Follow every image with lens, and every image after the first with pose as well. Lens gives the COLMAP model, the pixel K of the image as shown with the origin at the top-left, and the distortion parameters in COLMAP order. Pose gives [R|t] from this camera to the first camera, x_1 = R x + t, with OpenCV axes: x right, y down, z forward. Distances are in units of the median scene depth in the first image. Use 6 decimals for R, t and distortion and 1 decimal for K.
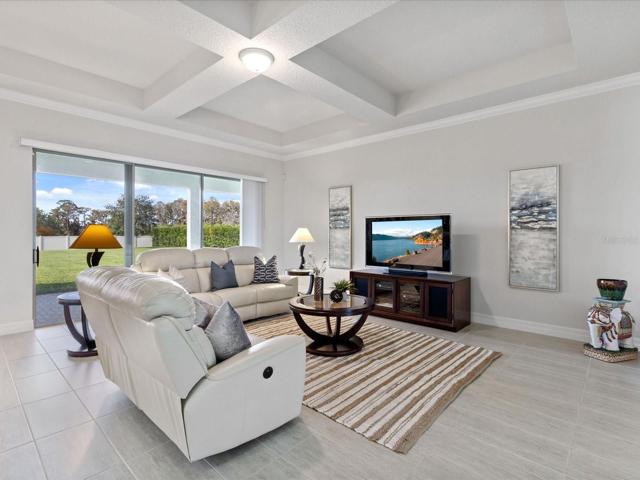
lens RADIAL K [[327.2, 0, 317.8], [0, 327.2, 232.5], [0, 0, 1]] dist [0.005465, -0.000850]
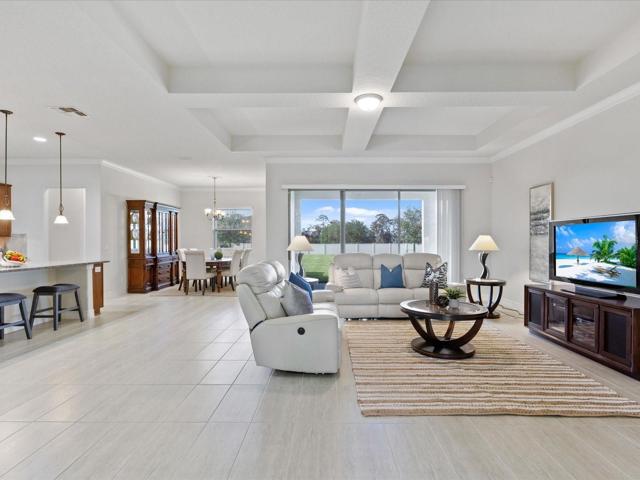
lens RADIAL K [[333.4, 0, 319.3], [0, 333.4, 243.7], [0, 0, 1]] dist [0.009459, -0.000749]
pose [[0.662470, 0.004084, -0.749078, 0.482858], [0.003738, 0.999955, 0.008757, 0.000624], [0.749079, -0.008601, 0.662424, 0.010757]]
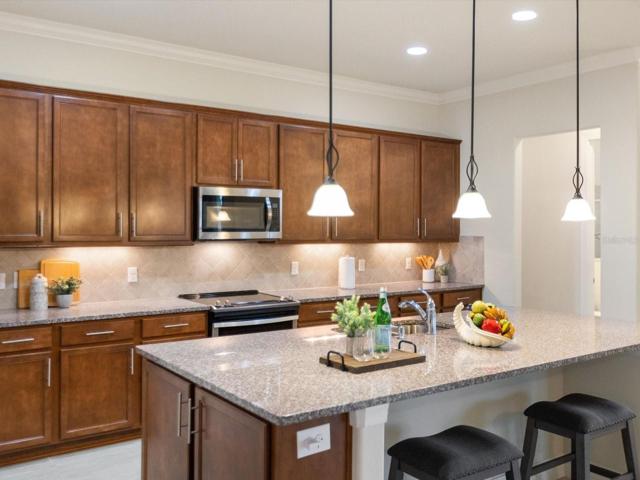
lens RADIAL K [[601.9, 0, 328.6], [0, 601.9, 221.6], [0, 0, 1]] dist [-0.001270, 0.000000]
pose [[-0.202724, -0.016875, -0.979091, -0.226255], [-0.003679, 0.999858, -0.016471, -0.051257], [0.979229, 0.000263, -0.202757, -0.047455]]
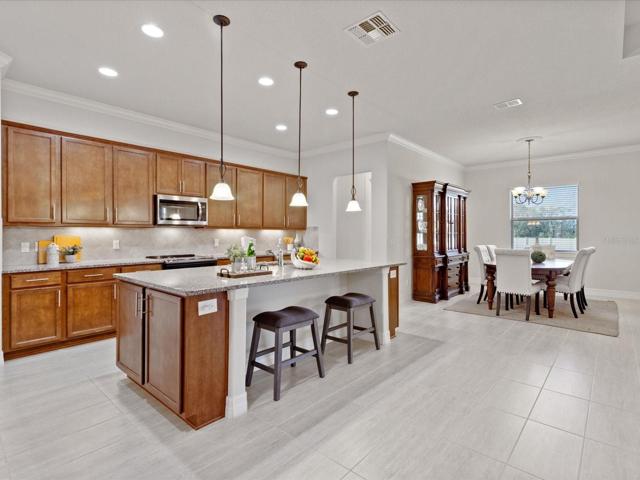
lens RADIAL K [[327.2, 0, 322.4], [0, 327.2, 232.2], [0, 0, 1]] dist [0.005465, -0.000850]
pose [[0.021175, -0.009345, -0.999732, -0.175922], [0.001744, 0.999955, -0.009310, 0.001010], [0.999774, -0.001546, 0.021190, 0.011925]]
